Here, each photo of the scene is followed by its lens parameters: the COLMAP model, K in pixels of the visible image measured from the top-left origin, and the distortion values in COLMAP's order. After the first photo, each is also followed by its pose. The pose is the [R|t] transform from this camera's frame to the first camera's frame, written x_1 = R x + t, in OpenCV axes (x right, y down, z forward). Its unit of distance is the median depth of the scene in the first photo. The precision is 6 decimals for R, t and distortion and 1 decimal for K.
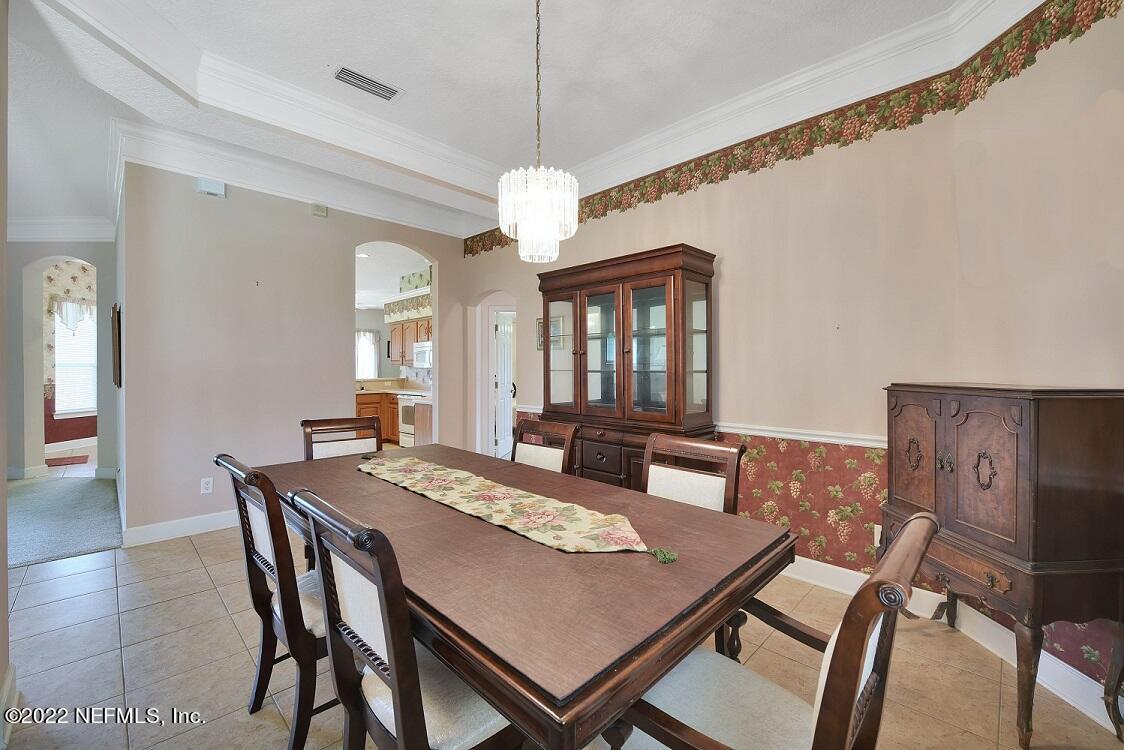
lens RADIAL K [[460.8, 0, 566.2], [0, 460.8, 366.9], [0, 0, 1]] dist [-0.001888, -0.000140]
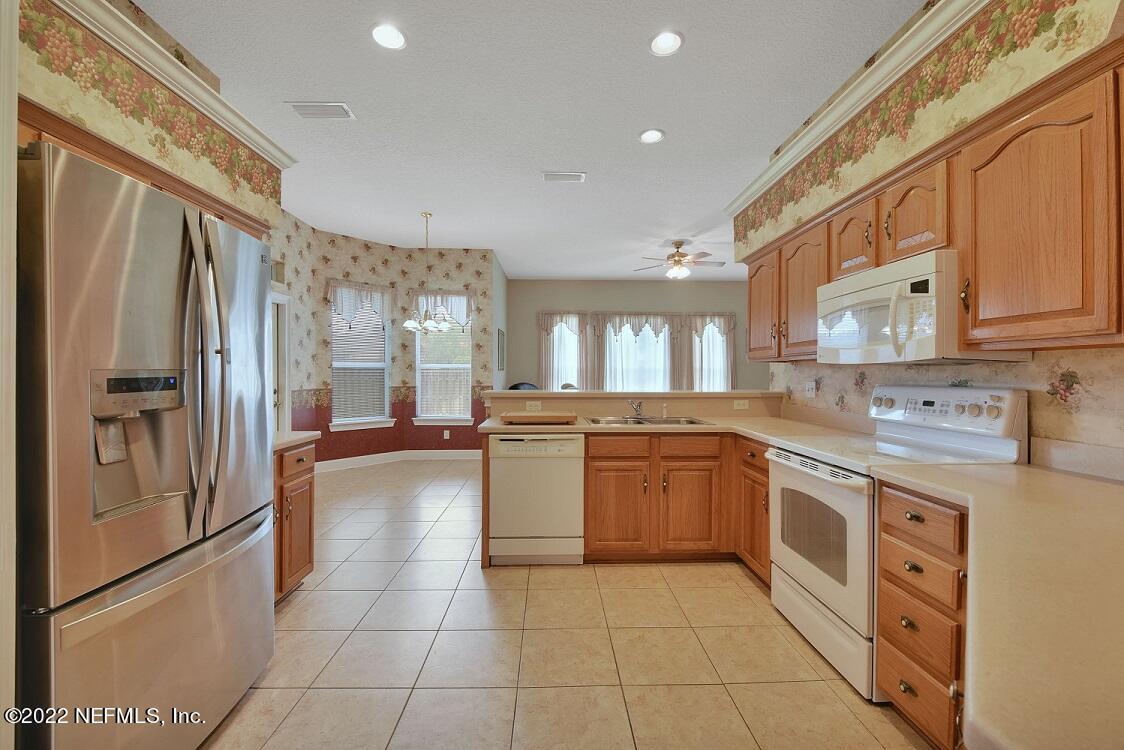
lens RADIAL K [[460.8, 0, 557.1], [0, 460.8, 373.0], [0, 0, 1]] dist [-0.001888, -0.000140]
pose [[0.717363, 0.001380, -0.696698, -0.237590], [-0.003100, 0.999994, -0.001211, 0.009198], [0.696692, 0.003028, 0.717364, 0.641485]]
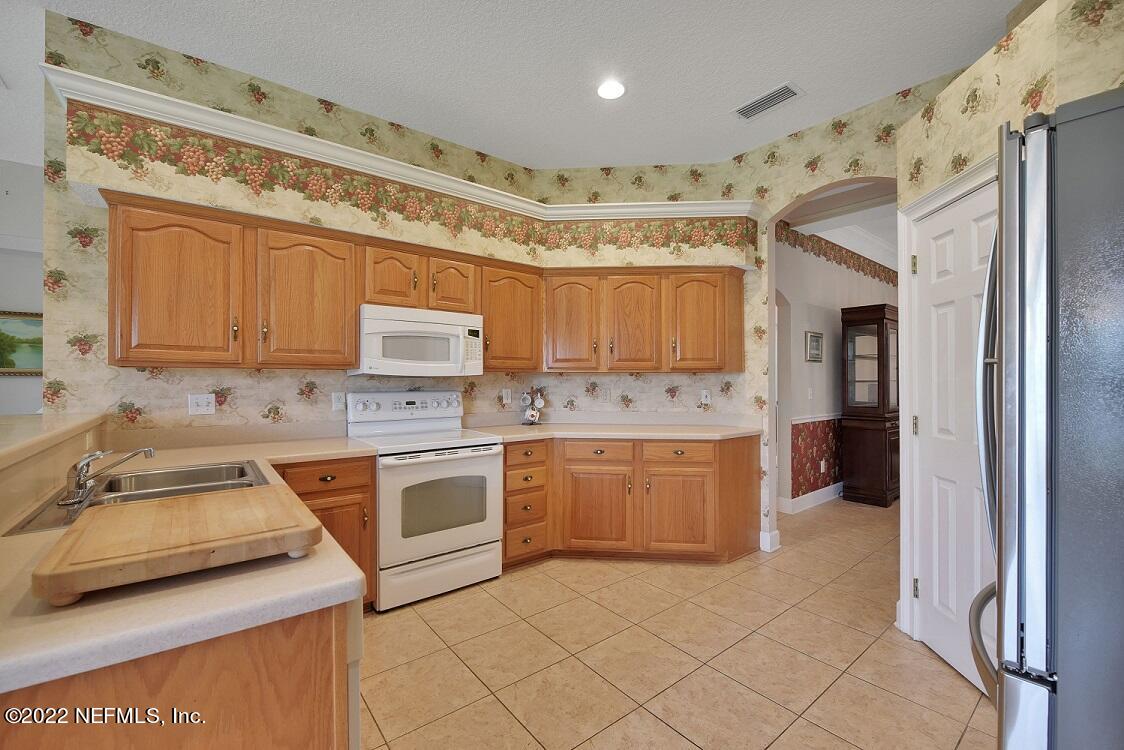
lens RADIAL K [[460.8, 0, 553.8], [0, 460.8, 374.4], [0, 0, 1]] dist [-0.001888, -0.000140]
pose [[0.148546, 0.007422, 0.988878, -0.647753], [-0.002058, 0.999972, -0.007197, 0.003628], [-0.988903, -0.000966, 0.148557, 0.803018]]
